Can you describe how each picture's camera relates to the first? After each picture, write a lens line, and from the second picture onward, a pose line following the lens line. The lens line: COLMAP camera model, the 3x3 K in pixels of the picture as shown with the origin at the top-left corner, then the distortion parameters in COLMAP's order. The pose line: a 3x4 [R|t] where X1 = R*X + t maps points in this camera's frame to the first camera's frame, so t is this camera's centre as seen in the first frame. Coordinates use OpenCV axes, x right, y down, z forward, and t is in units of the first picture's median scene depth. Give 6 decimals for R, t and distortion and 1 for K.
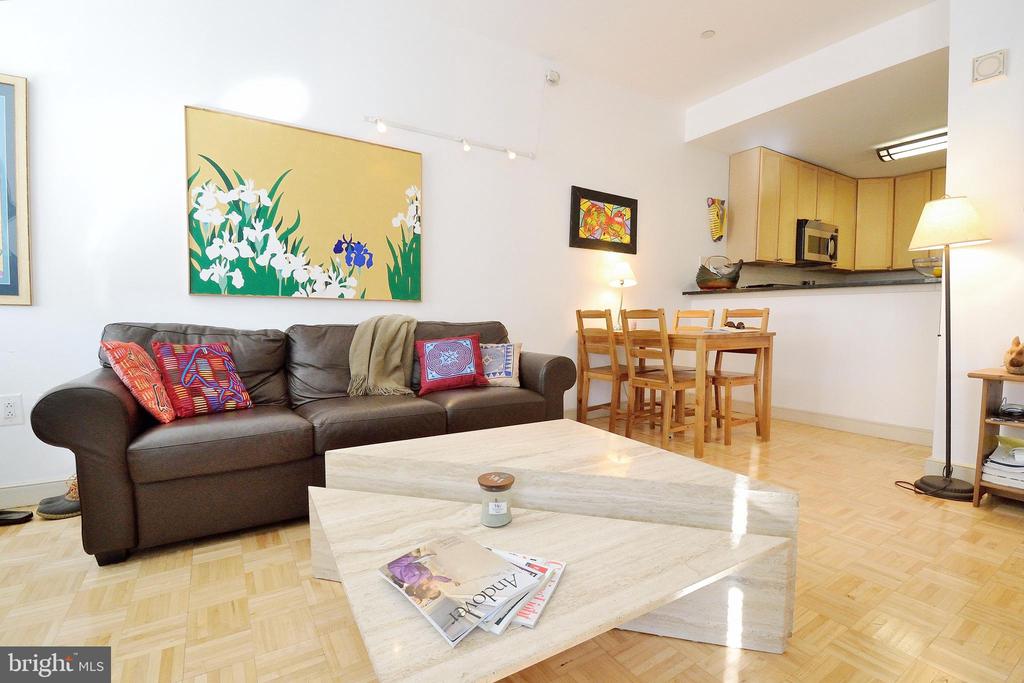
lens RADIAL K [[462.7, 0, 508.2], [0, 462.7, 344.1], [0, 0, 1]] dist [0.019562, -0.032288]
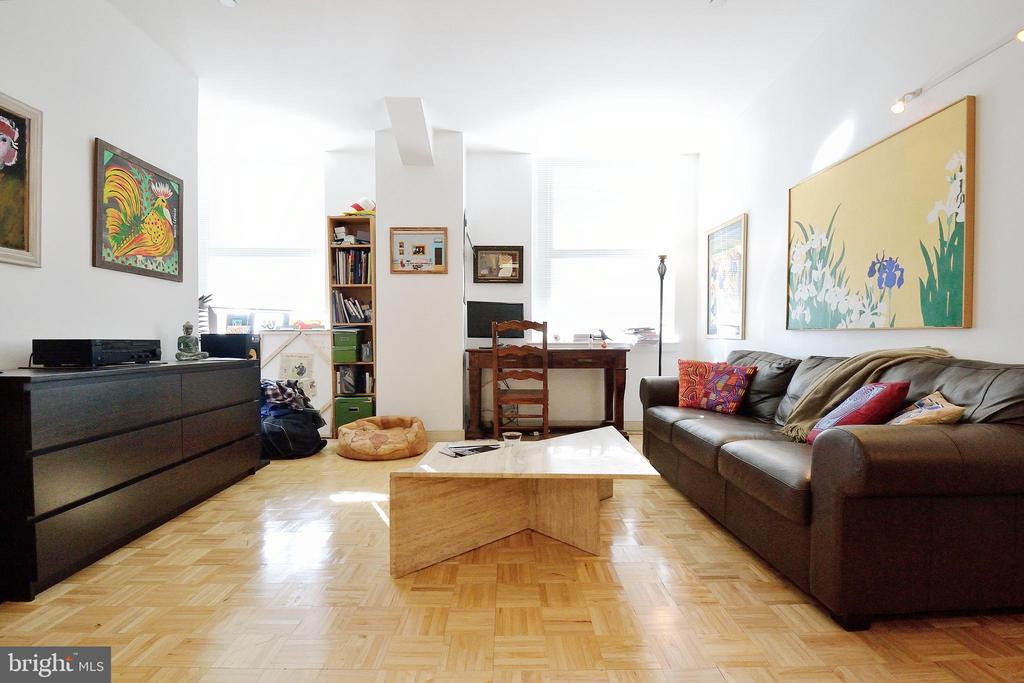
lens RADIAL K [[462.7, 0, 508.2], [0, 462.7, 344.1], [0, 0, 1]] dist [0.019562, -0.032288]
pose [[-0.524163, 0.004227, -0.851608, 0.773942], [-0.050821, 0.998050, 0.036234, -0.069467], [0.850100, 0.062272, -0.522926, 0.929526]]
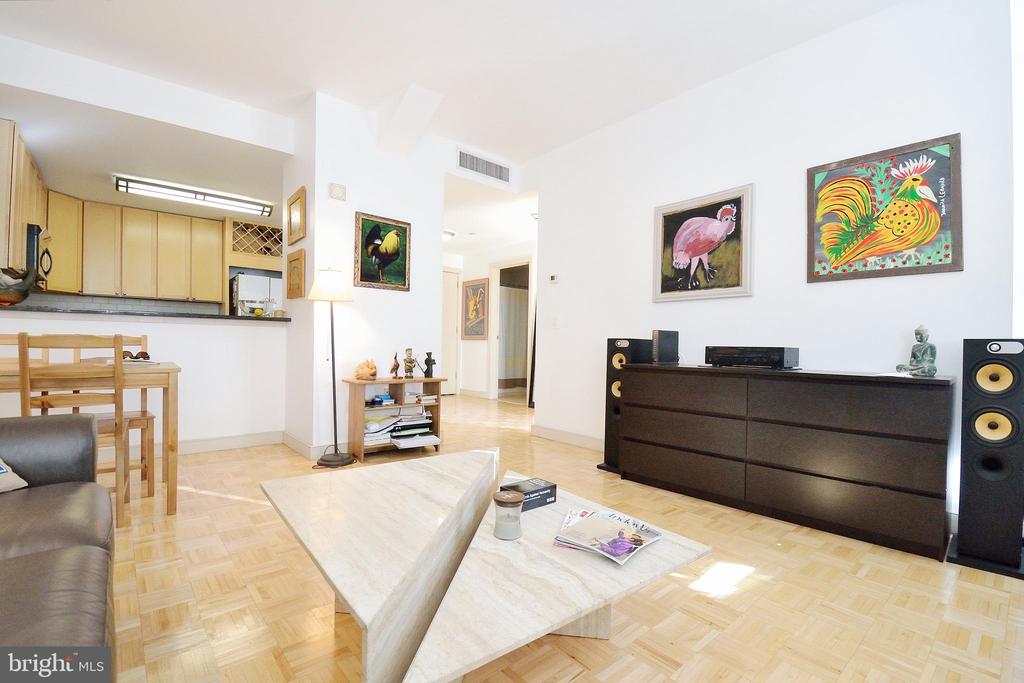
lens RADIAL K [[462.7, 0, 508.2], [0, 462.7, 344.1], [0, 0, 1]] dist [0.019562, -0.032288]
pose [[-0.144031, 0.003133, 0.989568, -0.554099], [0.042848, 0.999077, 0.003073, -0.042903], [-0.988645, 0.042844, -0.144032, 0.548491]]
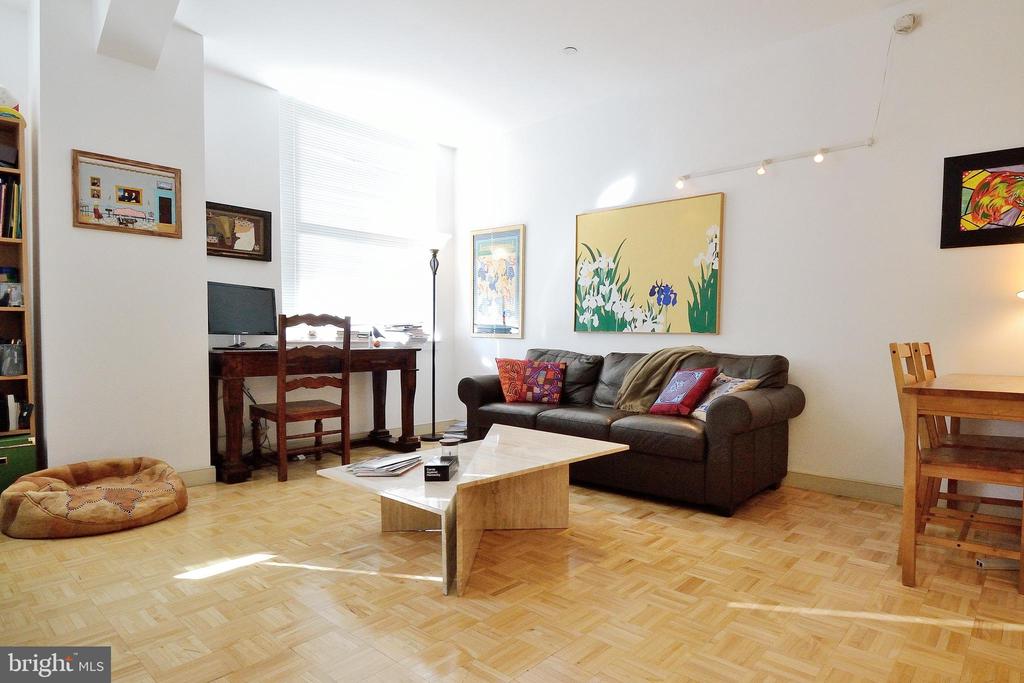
lens RADIAL K [[569.9, 0, 565.2], [0, 569.9, 346.9], [0, 0, 1]] dist [-0.003473, -0.002268]
pose [[0.310485, 0.016622, -0.950433, 1.065574], [-0.062202, 0.998059, -0.002865, -0.043920], [0.948541, 0.060009, 0.310917, 0.331387]]
